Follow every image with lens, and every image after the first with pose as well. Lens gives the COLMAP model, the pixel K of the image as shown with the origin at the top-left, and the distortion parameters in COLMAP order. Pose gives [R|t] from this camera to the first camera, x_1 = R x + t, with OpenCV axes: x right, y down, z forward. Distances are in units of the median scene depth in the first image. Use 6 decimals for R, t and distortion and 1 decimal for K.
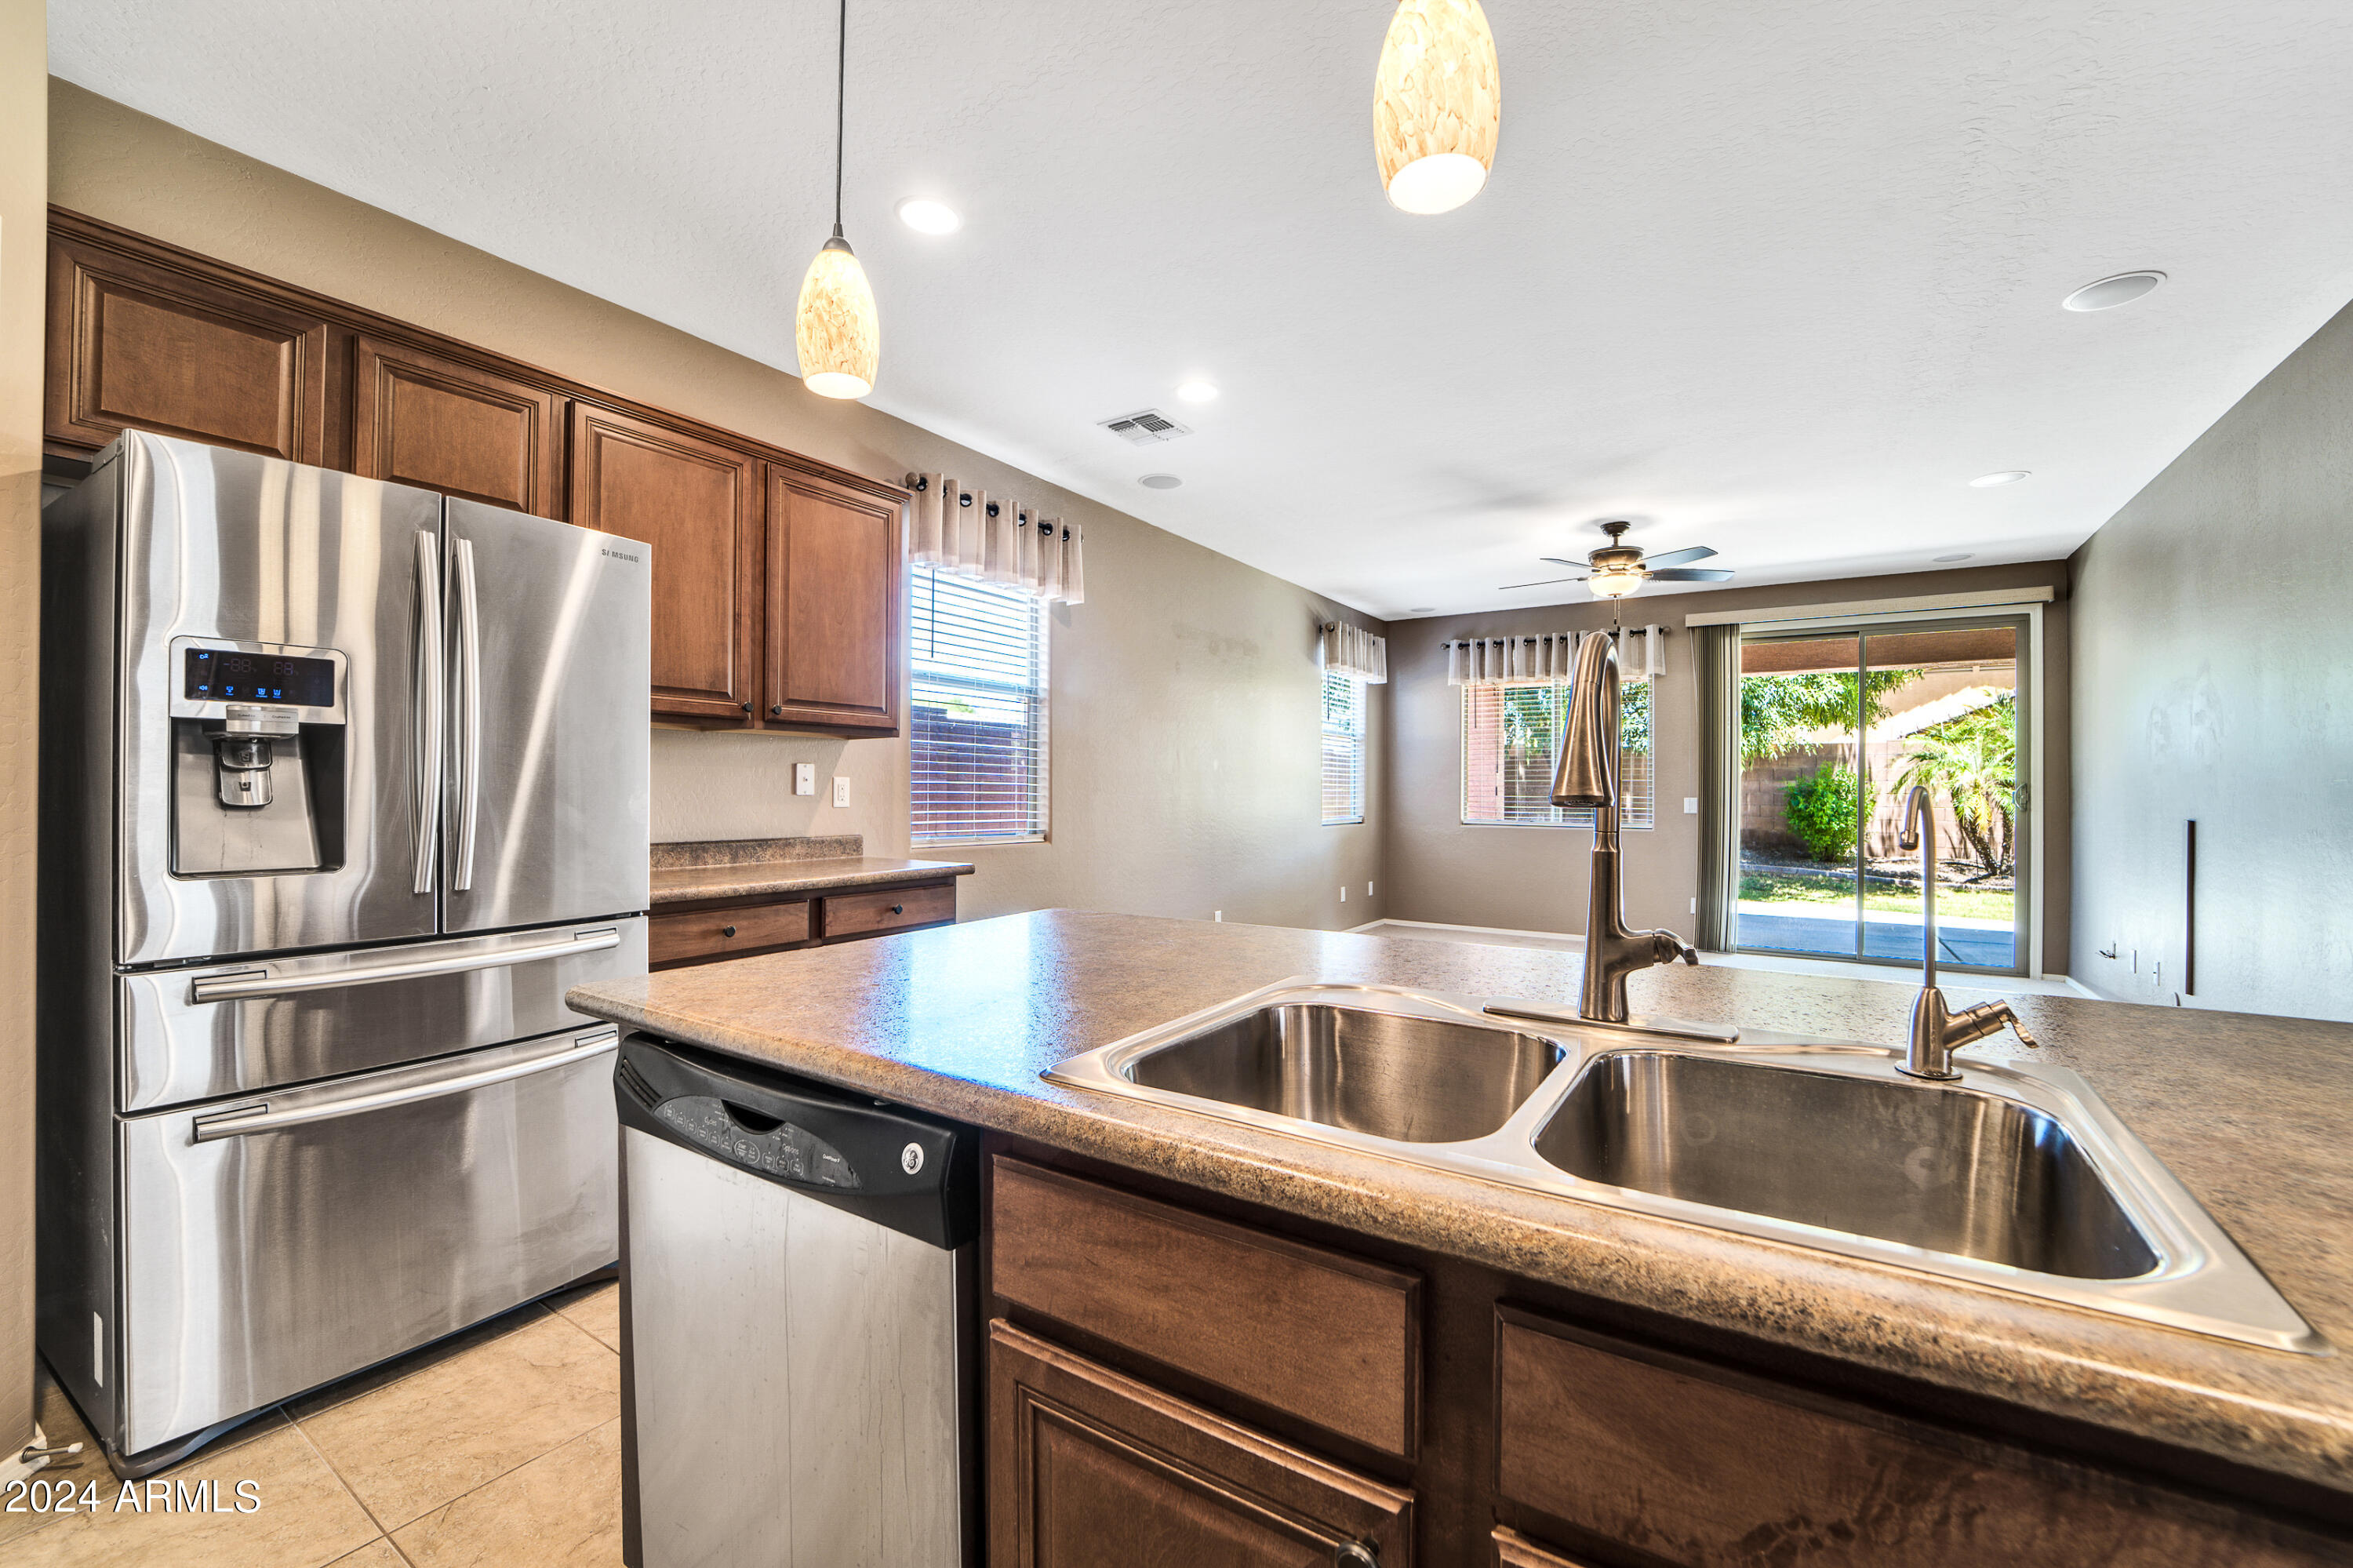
lens RADIAL K [[954.7, 0, 1175.0], [0, 954.7, 785.8], [0, 0, 1]] dist [-0.022844, -0.000266]
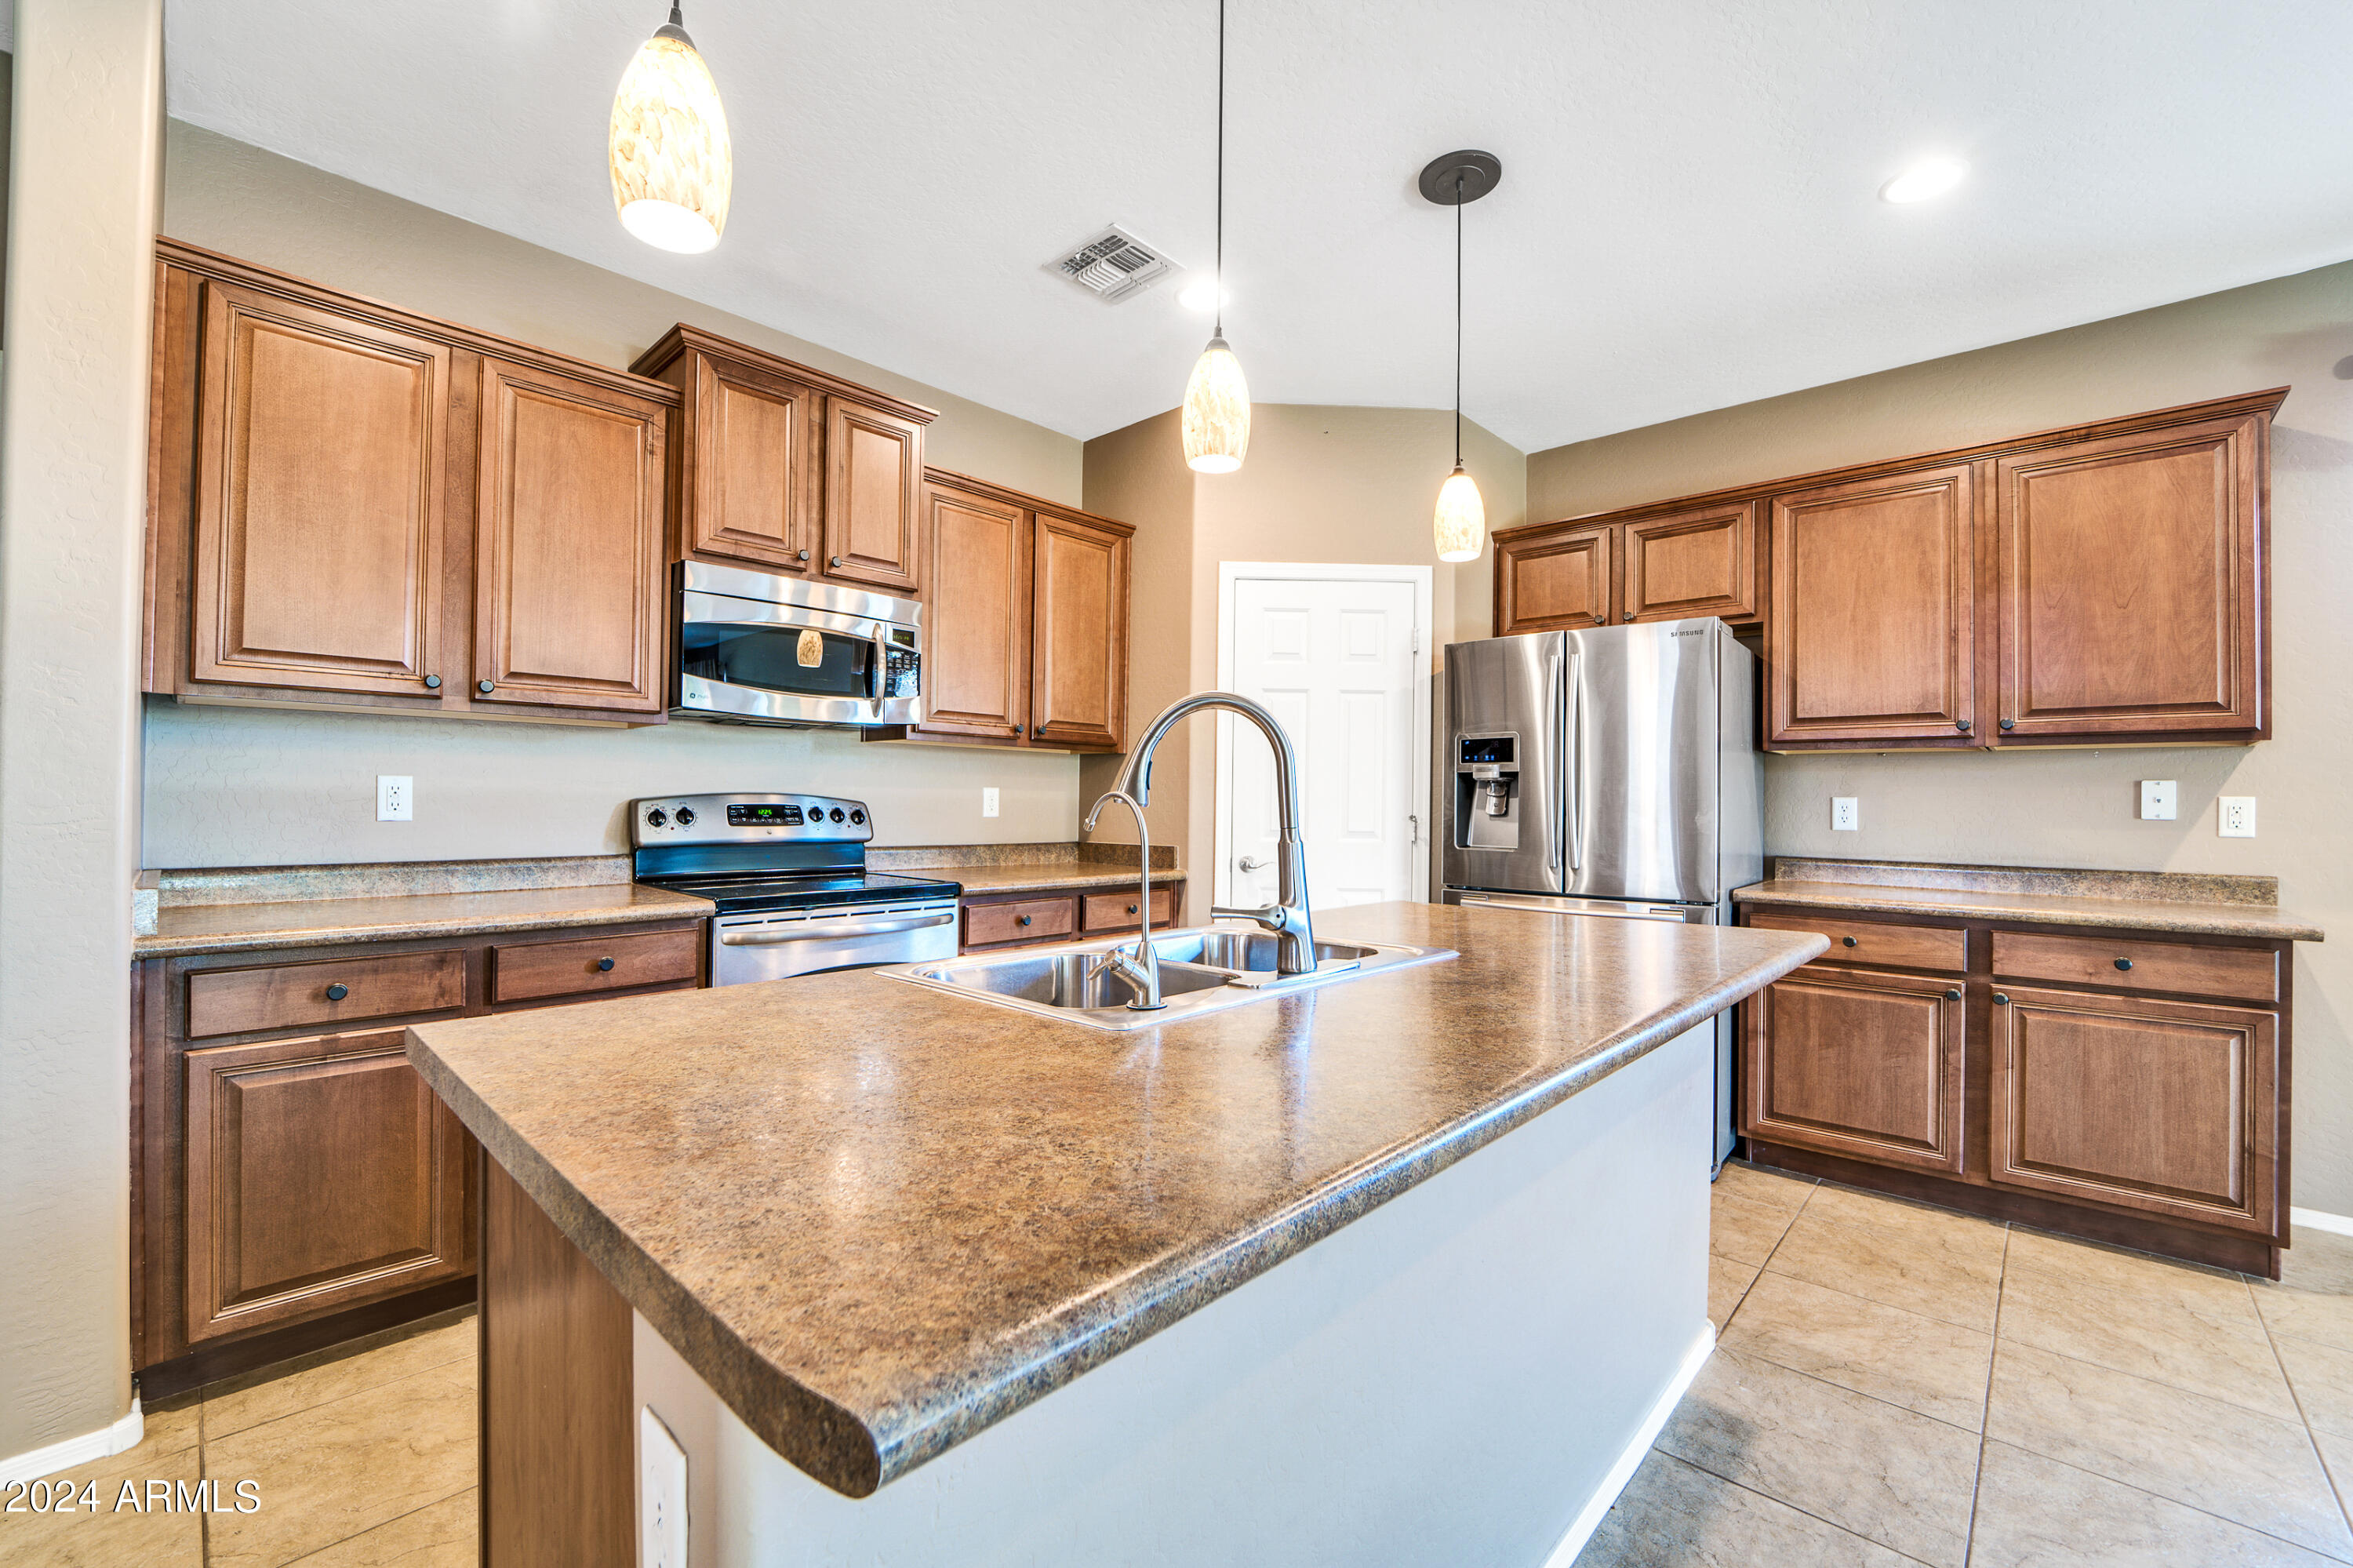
lens RADIAL K [[954.7, 0, 1167.6], [0, 954.7, 789.8], [0, 0, 1]] dist [-0.022844, -0.000266]
pose [[-0.170157, -0.017429, -0.985263, 0.629089], [-0.007038, 0.999840, -0.016472, 0.004192], [0.985392, 0.004131, -0.170253, 0.370030]]
